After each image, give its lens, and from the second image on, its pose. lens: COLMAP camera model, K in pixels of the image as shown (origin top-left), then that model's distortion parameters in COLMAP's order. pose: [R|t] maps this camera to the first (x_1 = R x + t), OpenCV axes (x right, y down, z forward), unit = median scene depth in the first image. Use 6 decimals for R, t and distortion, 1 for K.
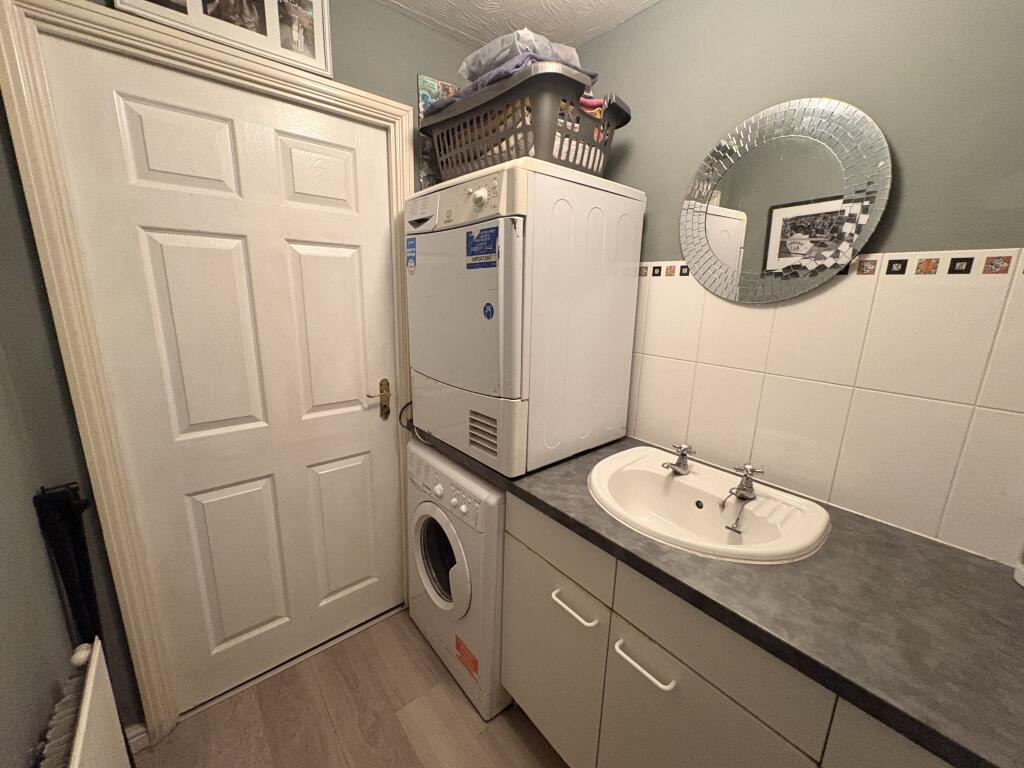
lens RADIAL K [[405.8, 0, 510.2], [0, 405.8, 384.9], [0, 0, 1]] dist [-0.001445, 0.000074]
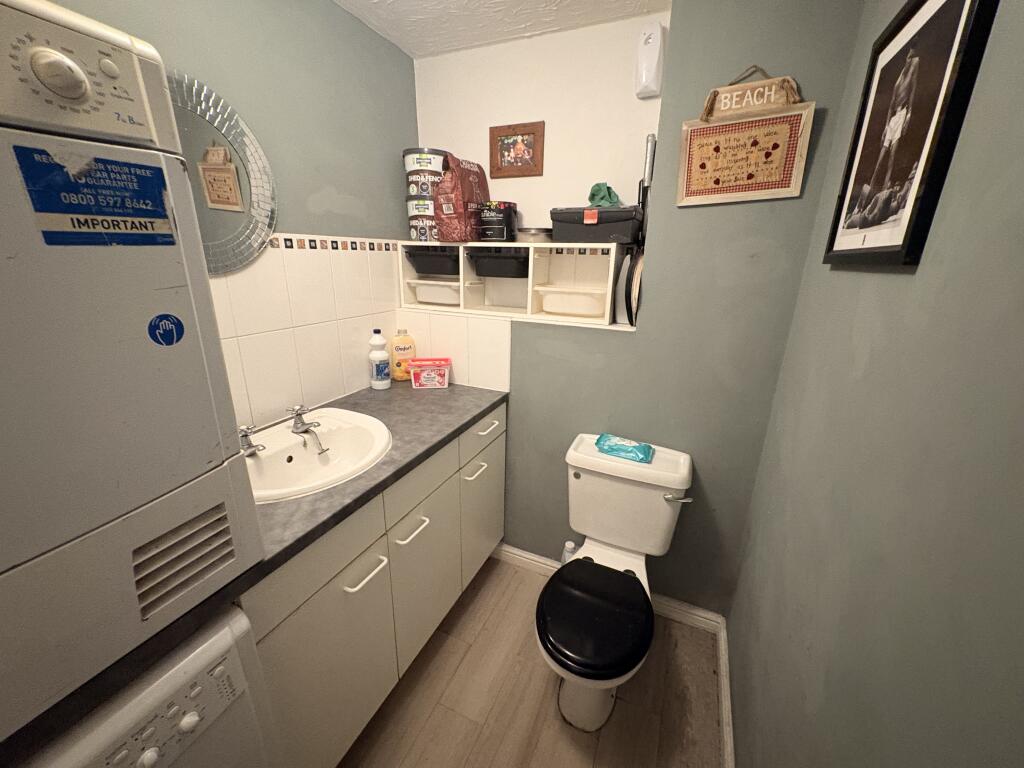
lens RADIAL K [[405.8, 0, 509.2], [0, 405.8, 380.7], [0, 0, 1]] dist [-0.001445, 0.000074]
pose [[-0.438544, -0.300024, 0.847151, -0.743727], [0.178337, 0.894833, 0.409230, -0.270545], [-0.880838, 0.330543, -0.338918, 0.848826]]
